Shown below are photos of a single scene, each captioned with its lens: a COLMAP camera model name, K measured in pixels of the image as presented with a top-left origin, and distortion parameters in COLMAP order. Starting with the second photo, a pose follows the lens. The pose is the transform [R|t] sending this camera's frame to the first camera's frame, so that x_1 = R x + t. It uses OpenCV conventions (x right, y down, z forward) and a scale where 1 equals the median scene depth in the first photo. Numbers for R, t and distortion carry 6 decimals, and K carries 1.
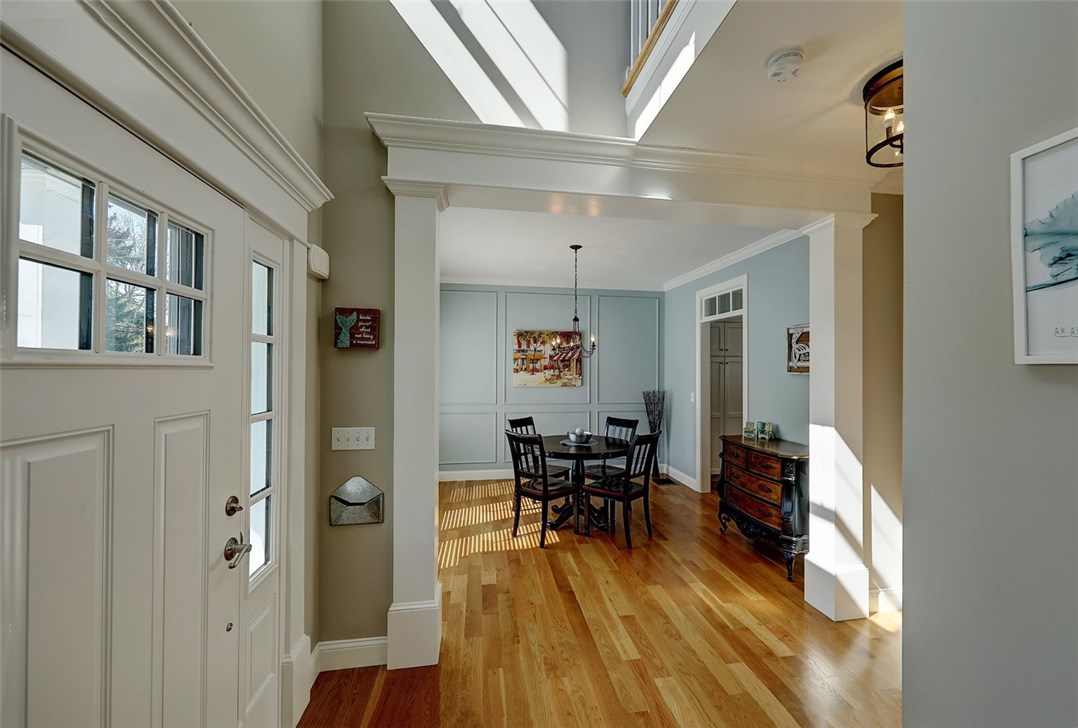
lens RADIAL K [[427.3, 0, 540.9], [0, 427.3, 373.4], [0, 0, 1]] dist [-0.001001, -0.000153]
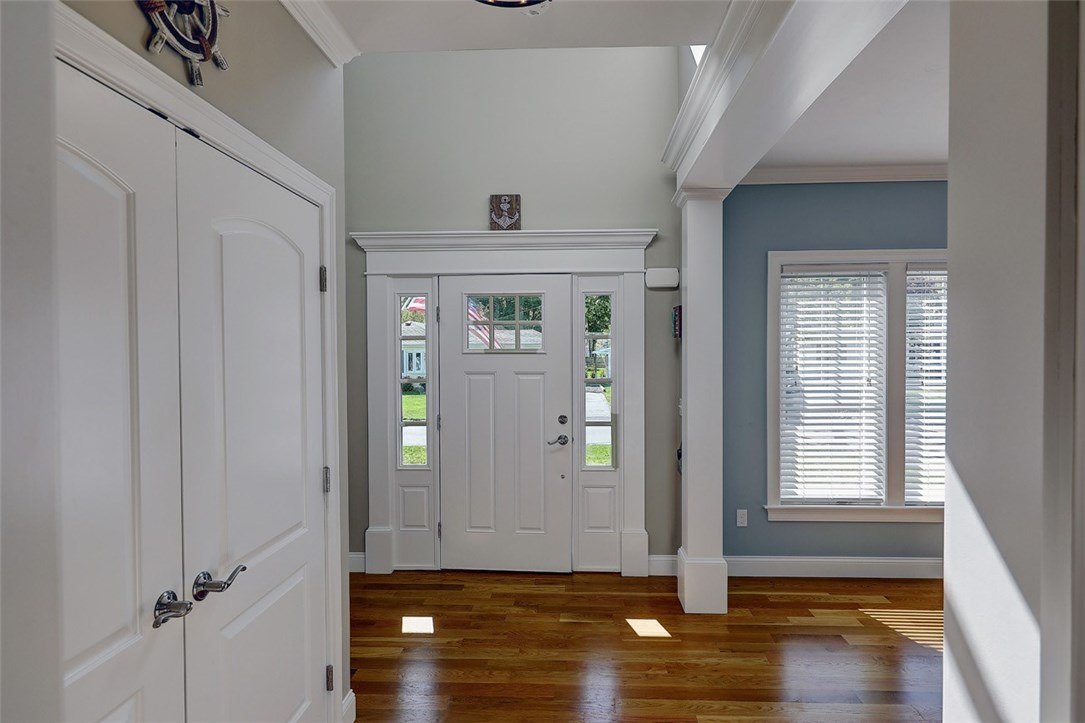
lens RADIAL K [[534.8, 0, 543.4], [0, 534.8, 374.9], [0, 0, 1]] dist [0.006323, 0.000444]
pose [[-0.199445, 0.009440, -0.979863, 1.196617], [-0.005177, 0.999929, 0.010687, 0.041080], [0.979895, 0.007204, -0.199382, 0.910314]]
